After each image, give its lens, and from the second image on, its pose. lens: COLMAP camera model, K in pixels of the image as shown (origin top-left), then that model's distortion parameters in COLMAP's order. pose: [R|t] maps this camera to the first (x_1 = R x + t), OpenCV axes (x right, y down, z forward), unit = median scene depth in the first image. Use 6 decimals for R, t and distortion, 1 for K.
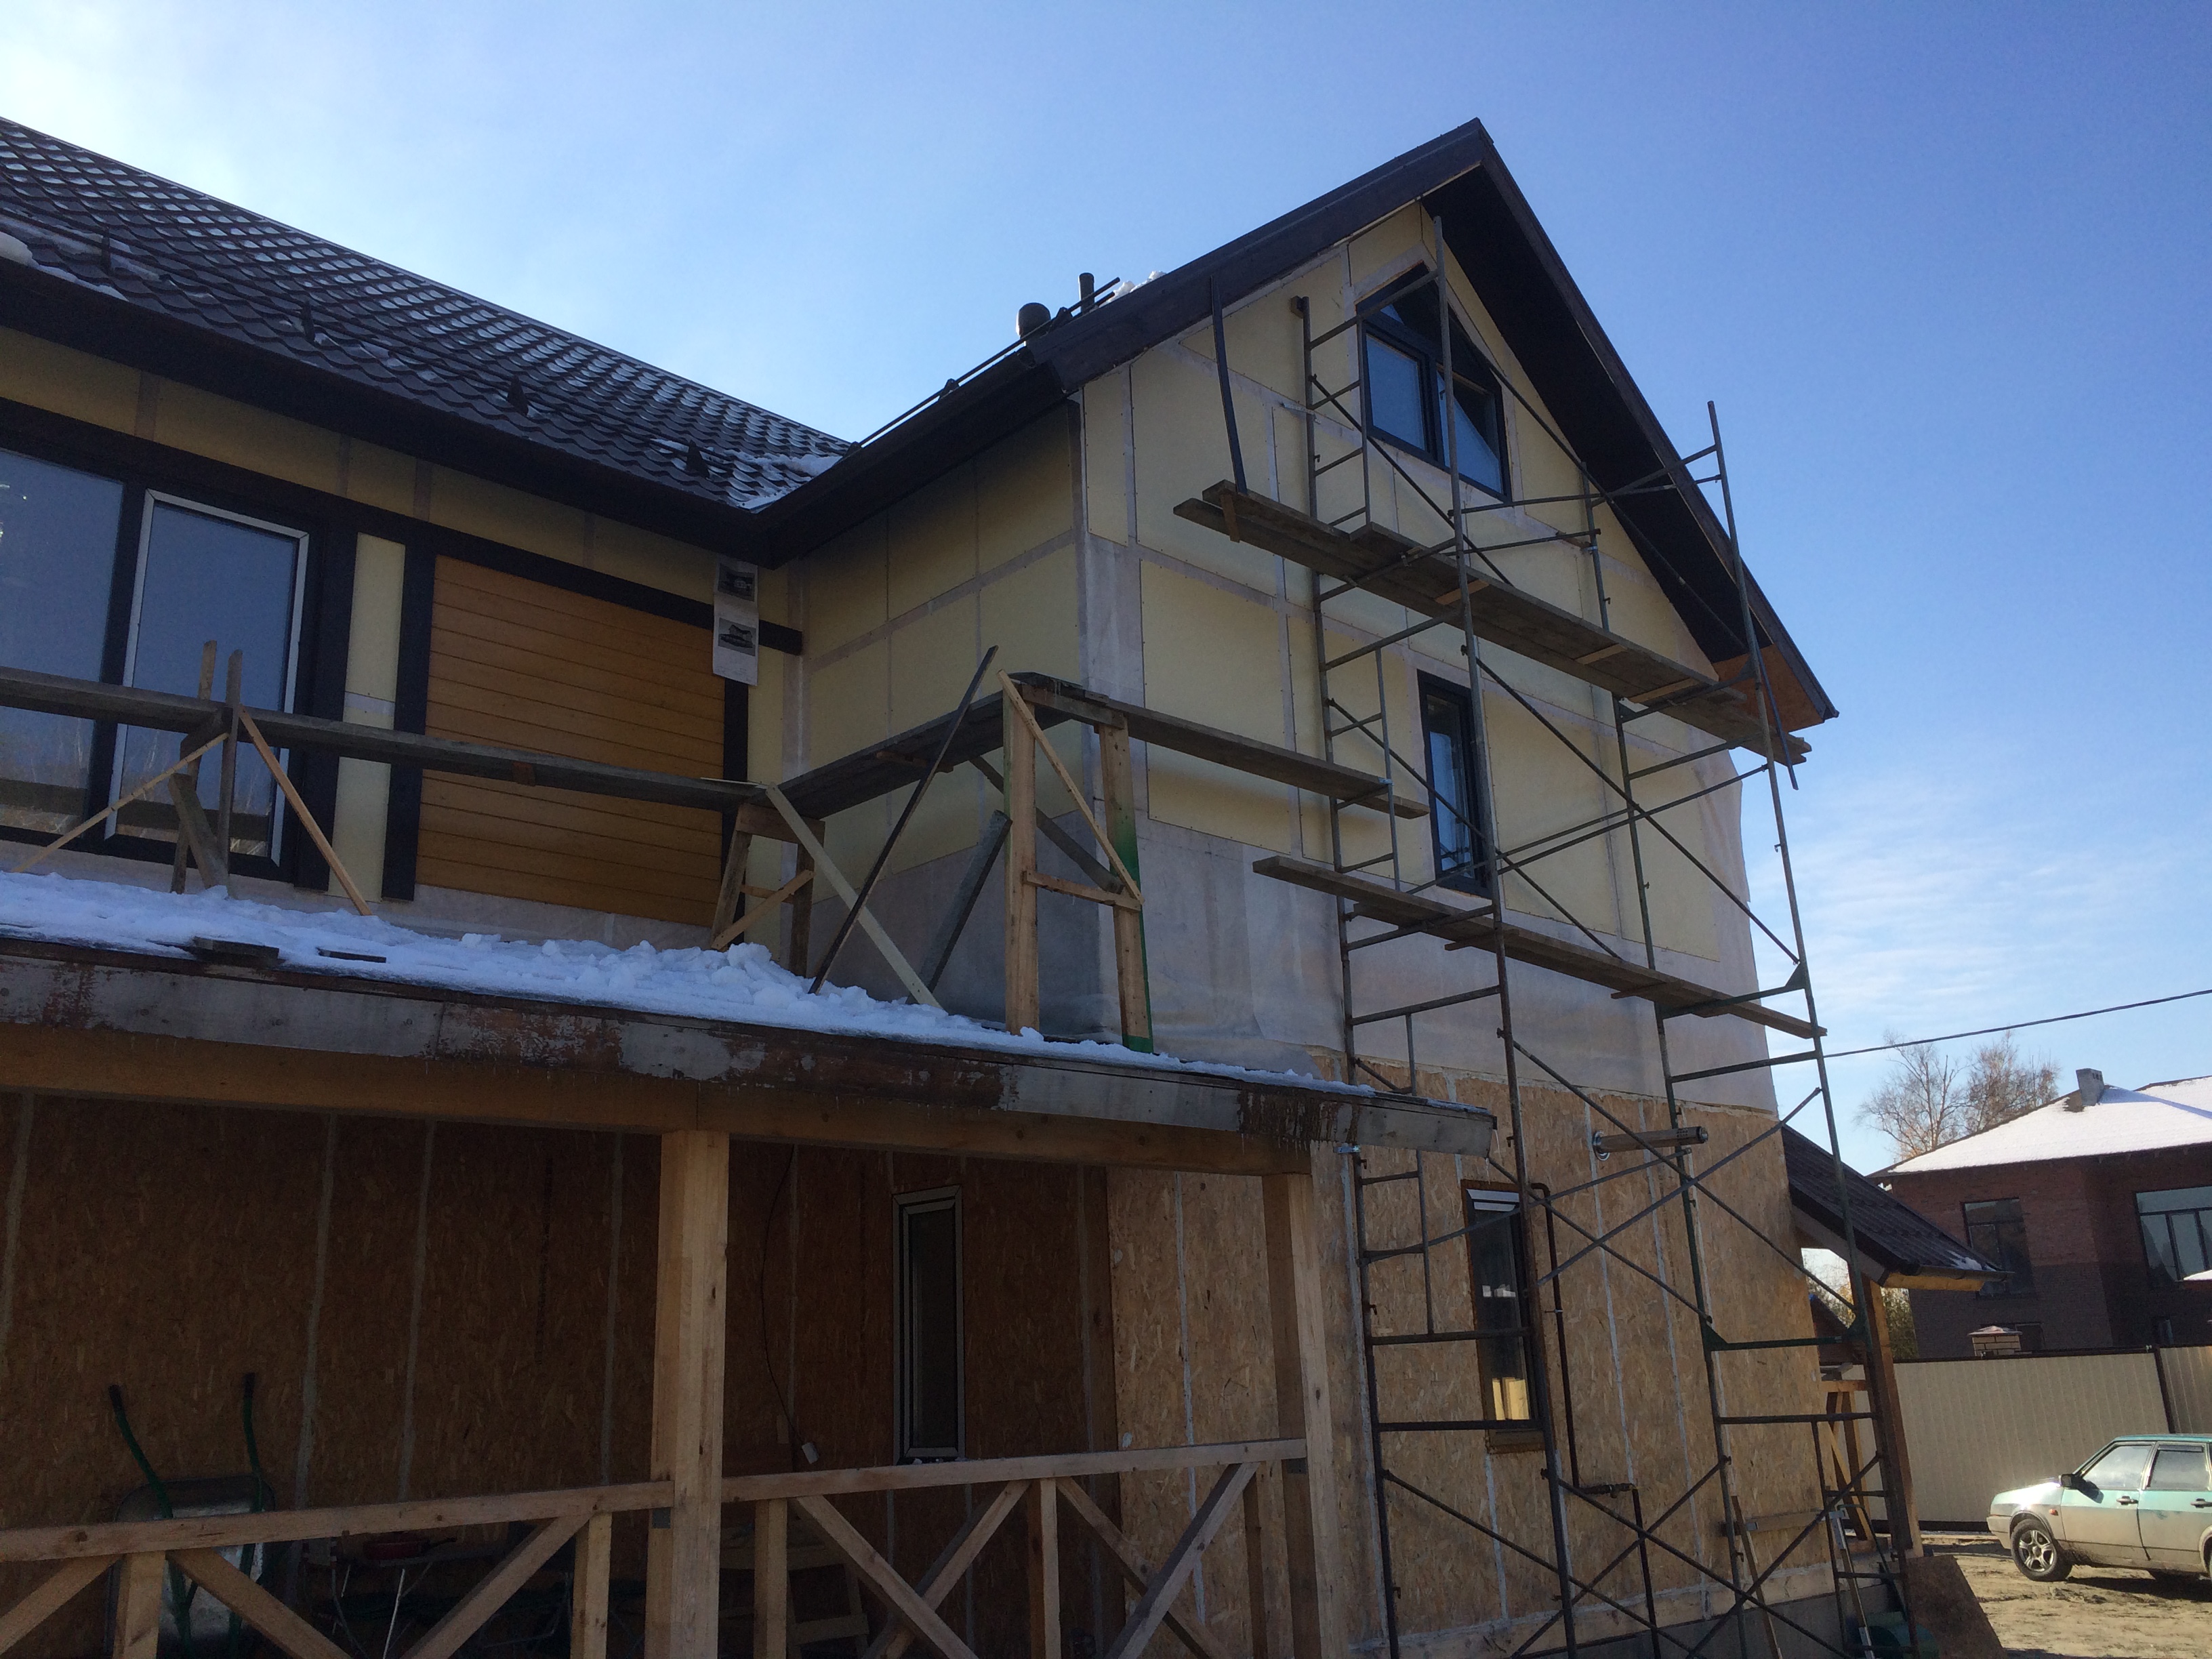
lens RADIAL K [[1885.4, 0, 1092.9], [0, 1885.4, 841.8], [0, 0, 1]] dist [0.090645, -0.118854]
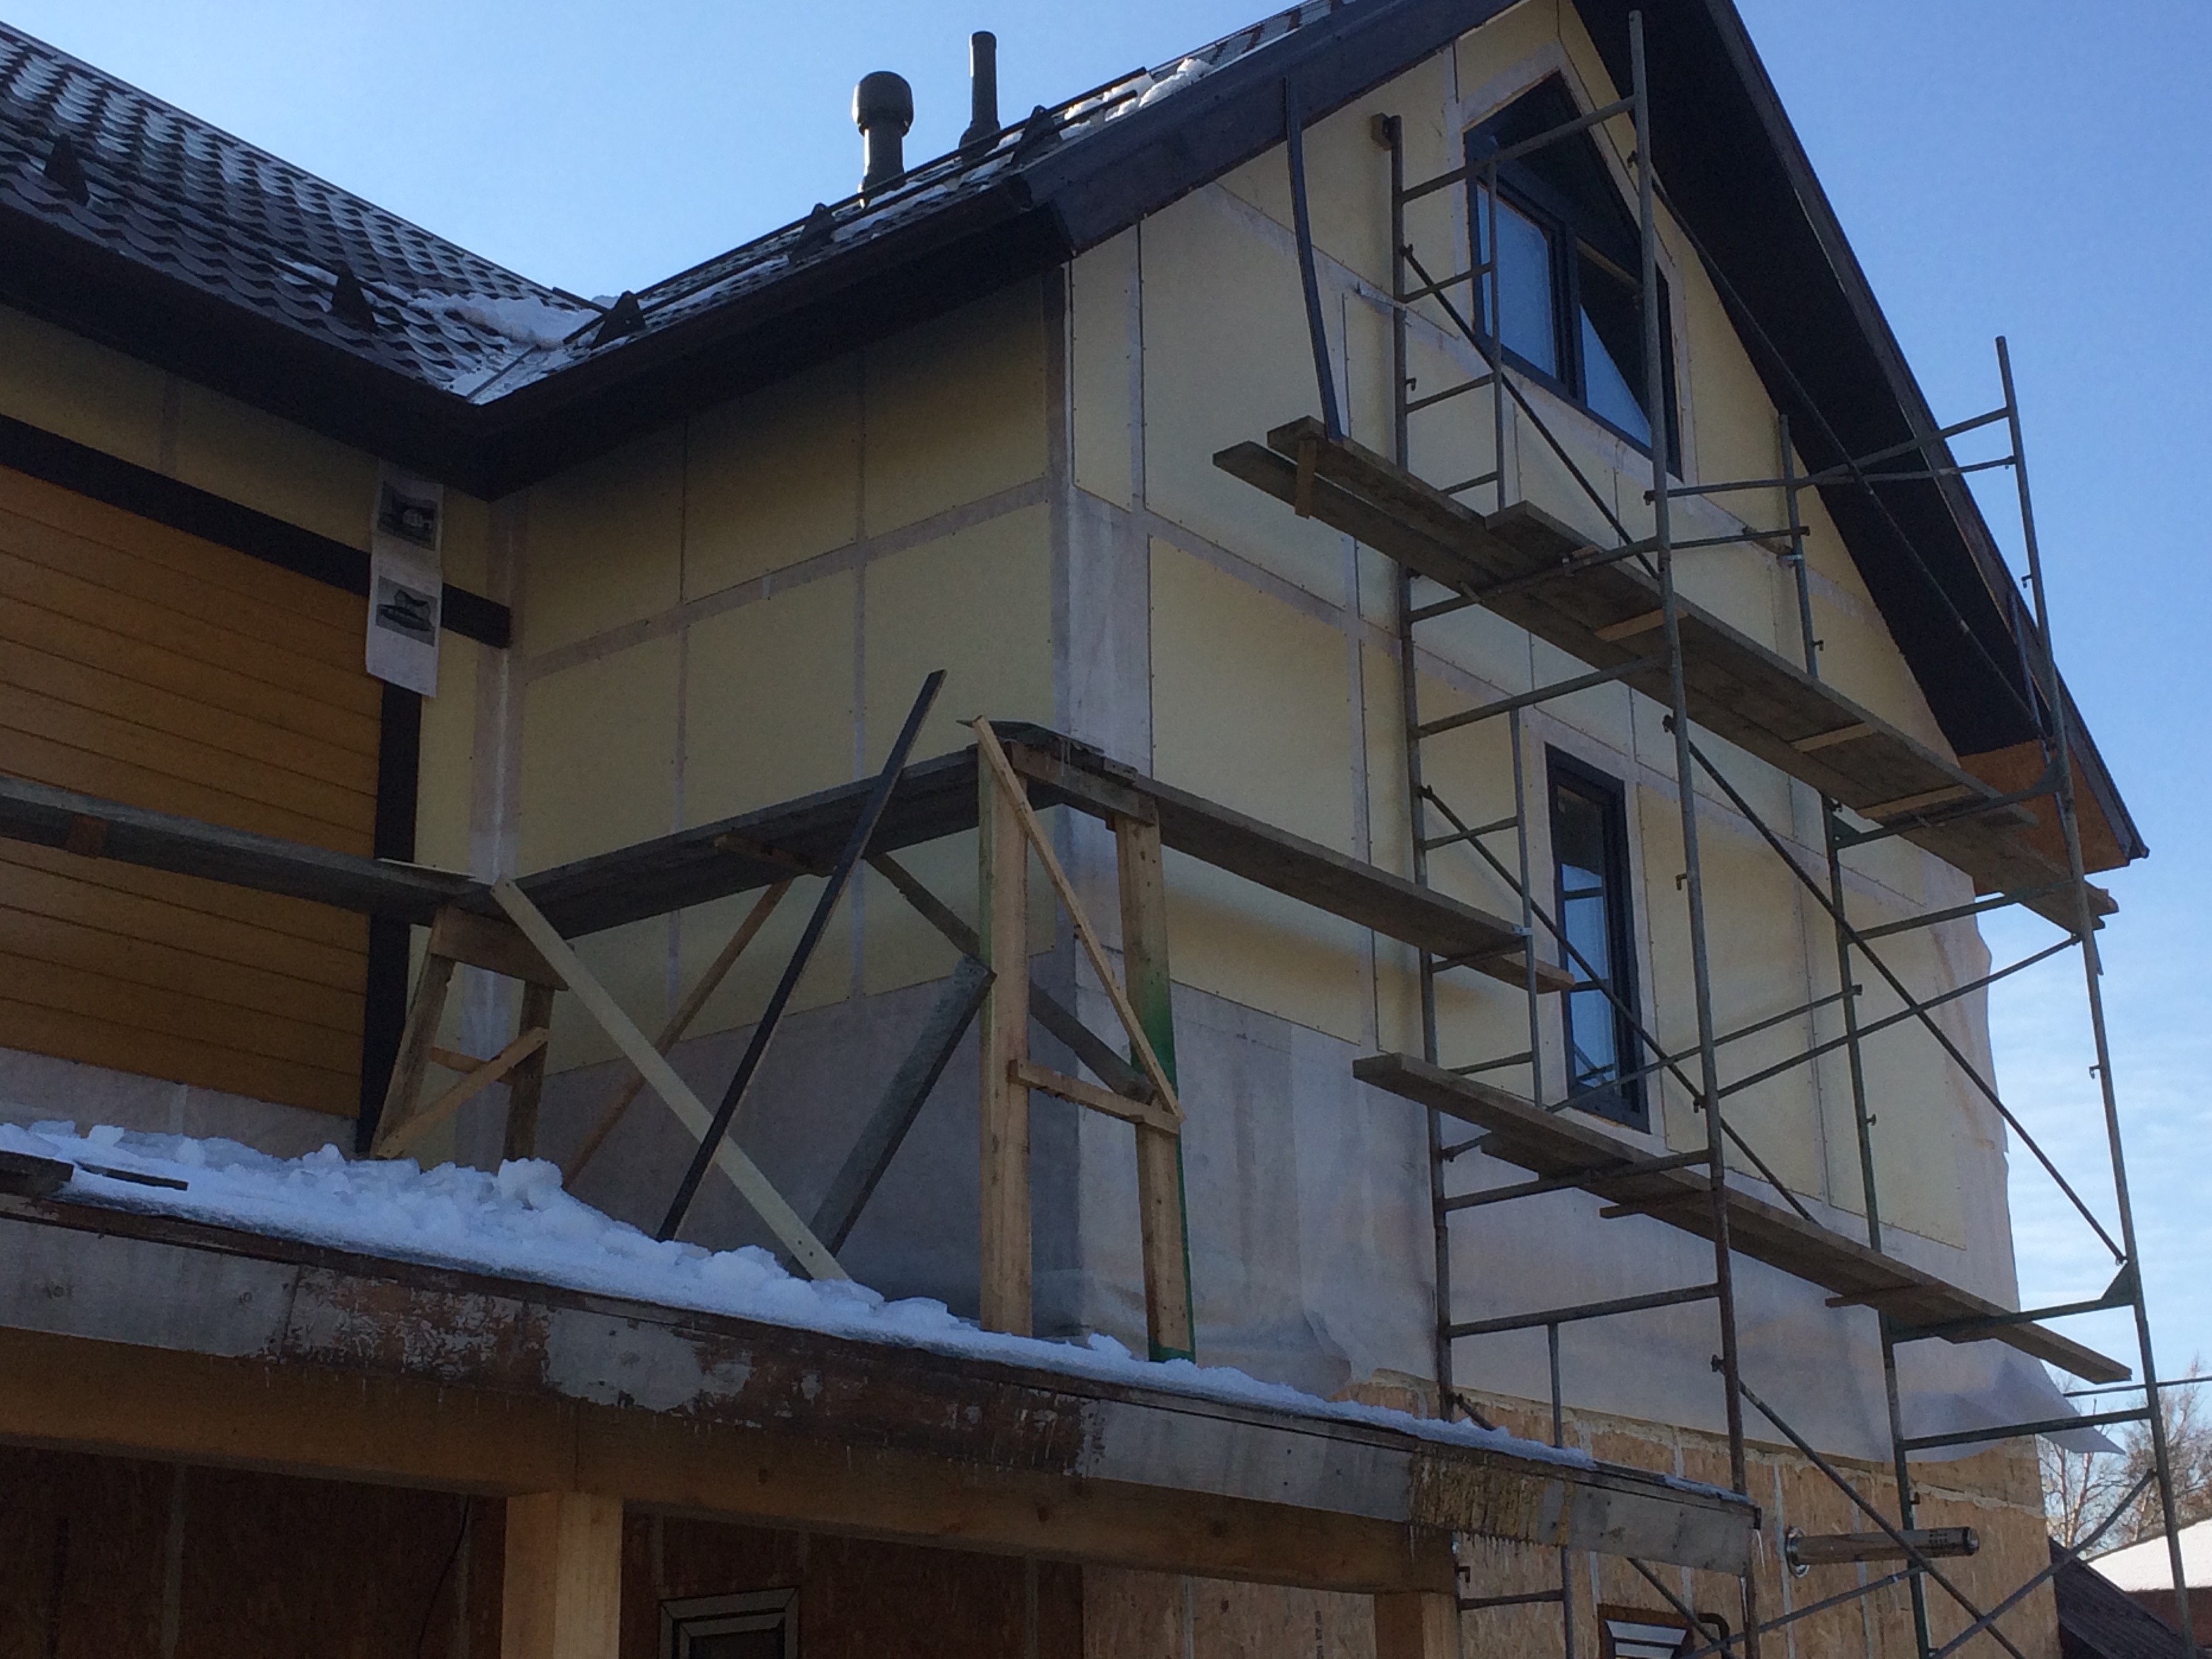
lens RADIAL K [[3303.1, 0, 1089.2], [0, 3303.1, 831.4], [0, 0, 1]] dist [0.055328, 0.071465]
pose [[0.990159, 0.061338, 0.125787, -0.122074], [-0.055940, 0.997374, -0.046008, -0.007891], [-0.128279, 0.038519, 0.990990, -0.024636]]
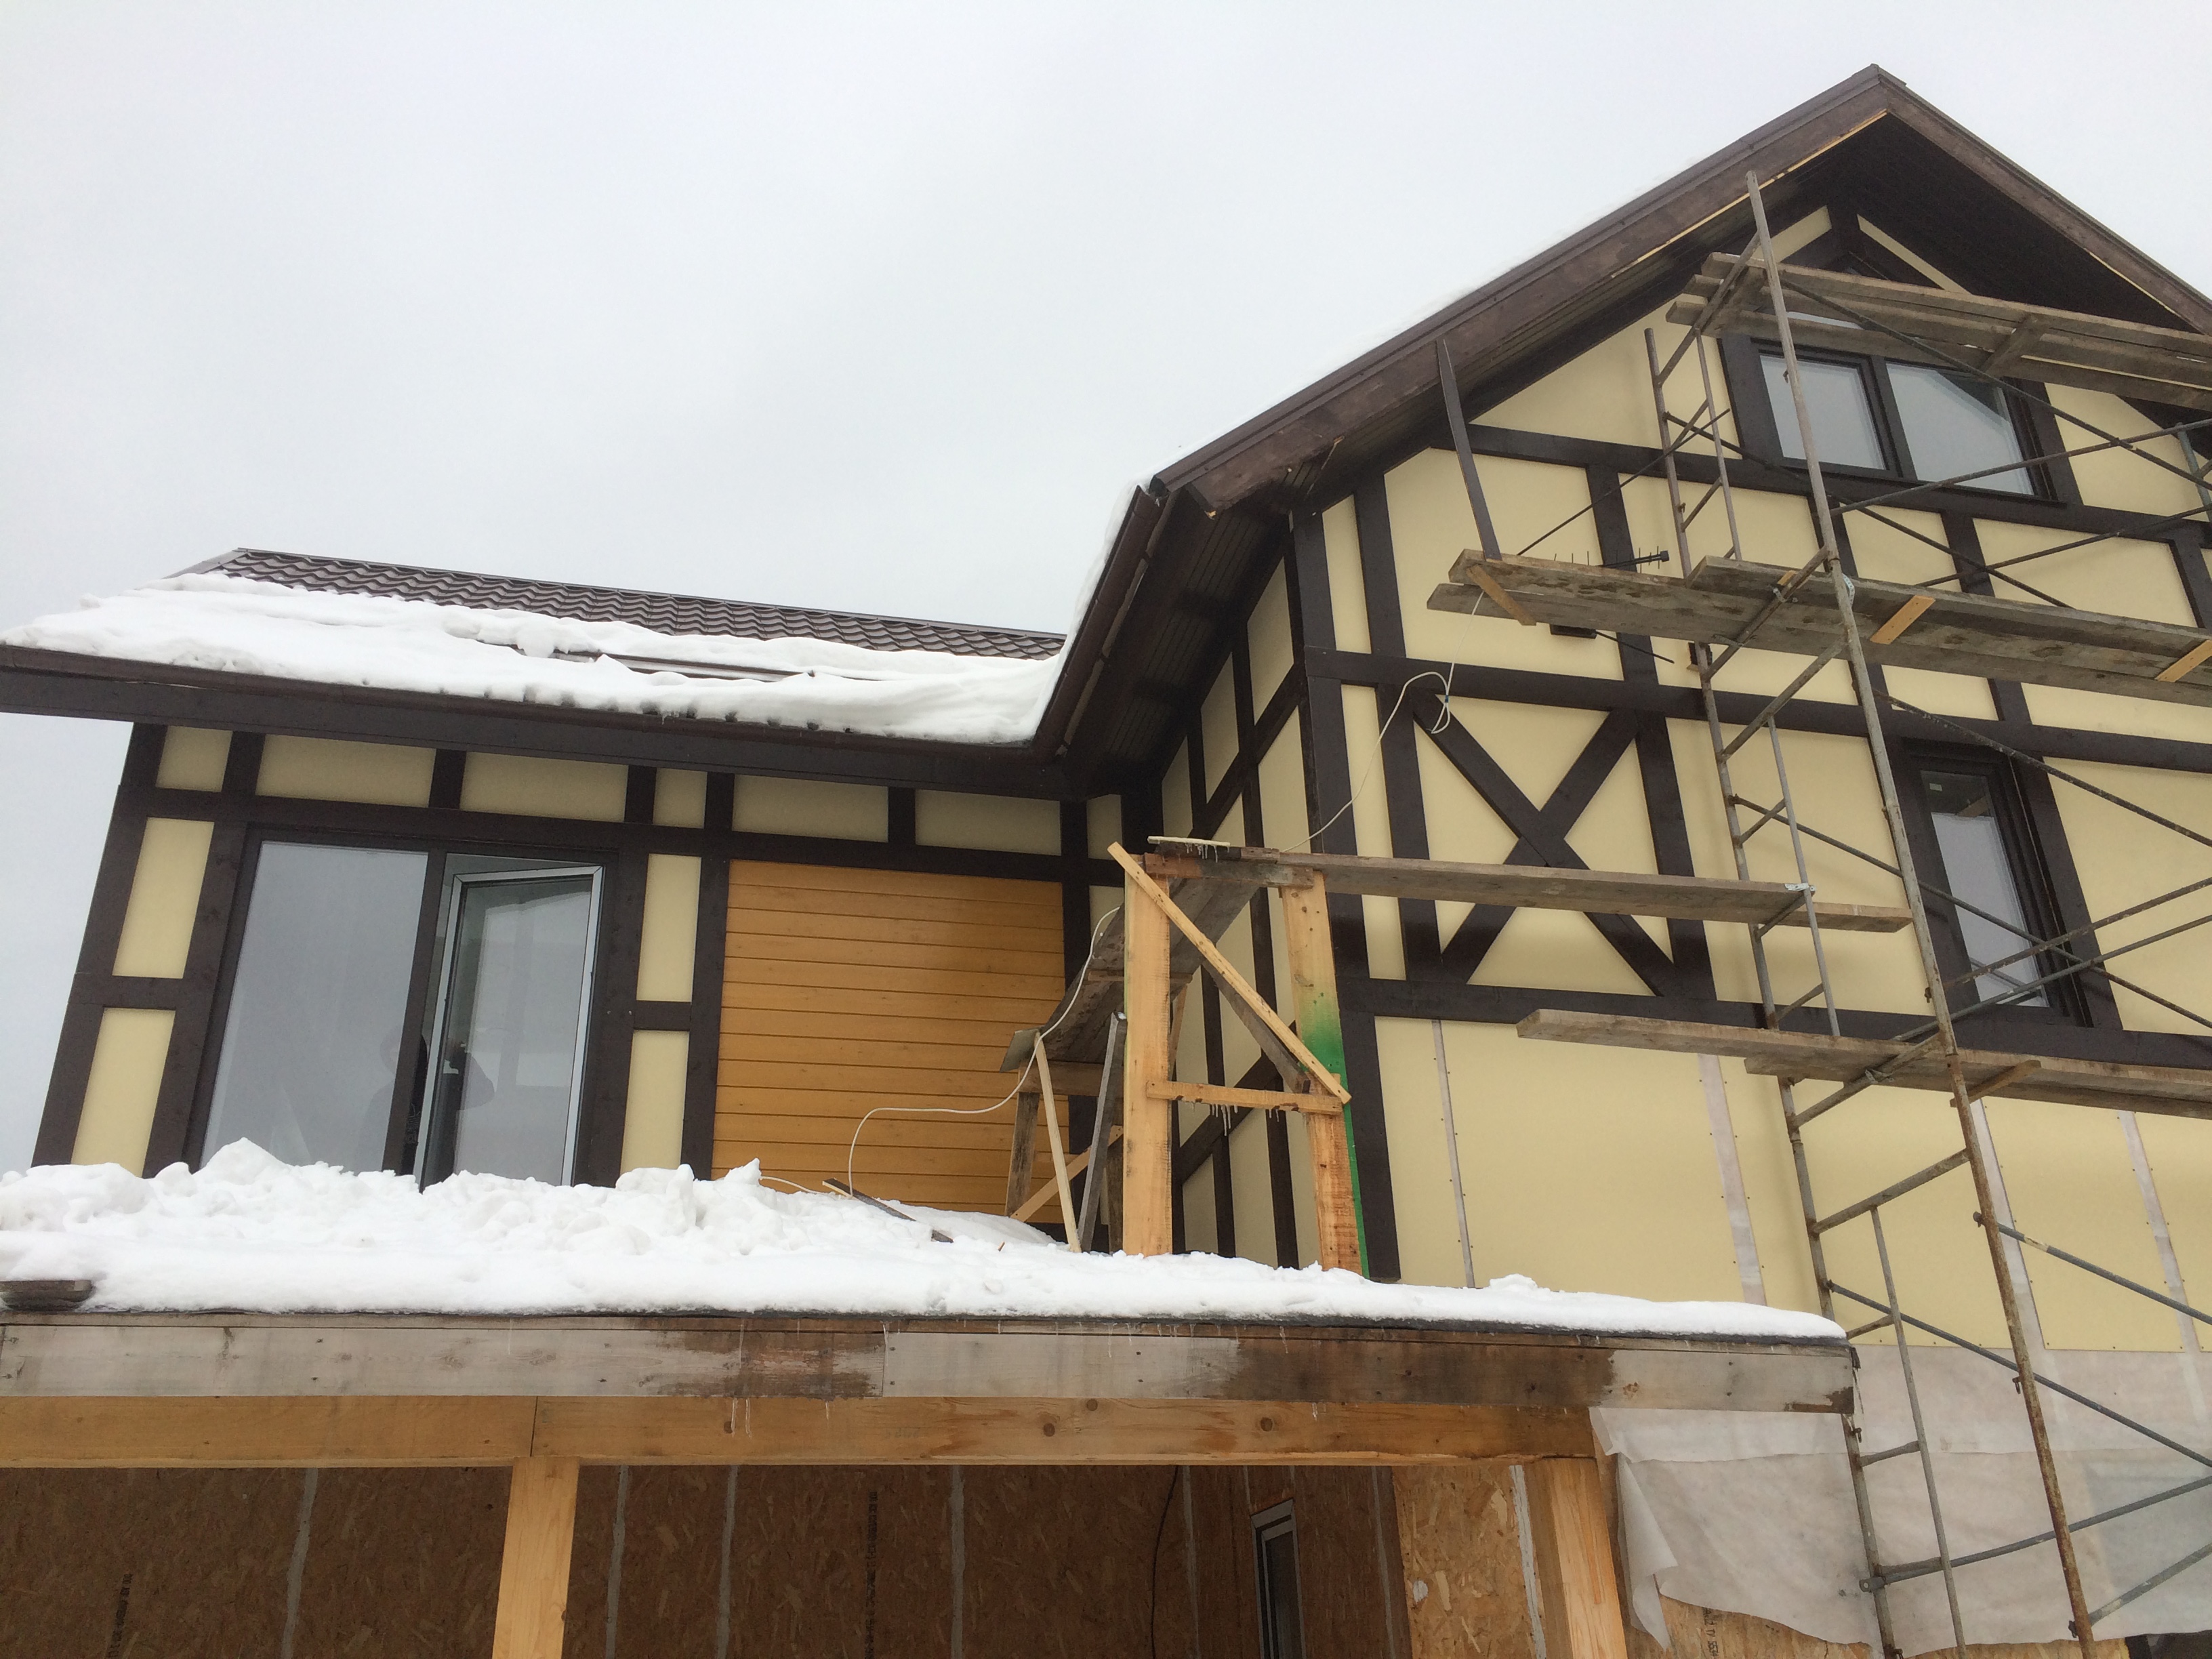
lens RADIAL K [[1879.1, 0, 1081.8], [0, 1879.1, 821.4], [0, 0, 1]] dist [0.089781, -0.118964]
pose [[0.867334, -0.218053, -0.447419, 0.265226], [0.139911, 0.969493, -0.201268, 0.054338], [0.477657, 0.111968, 0.871382, 0.236722]]
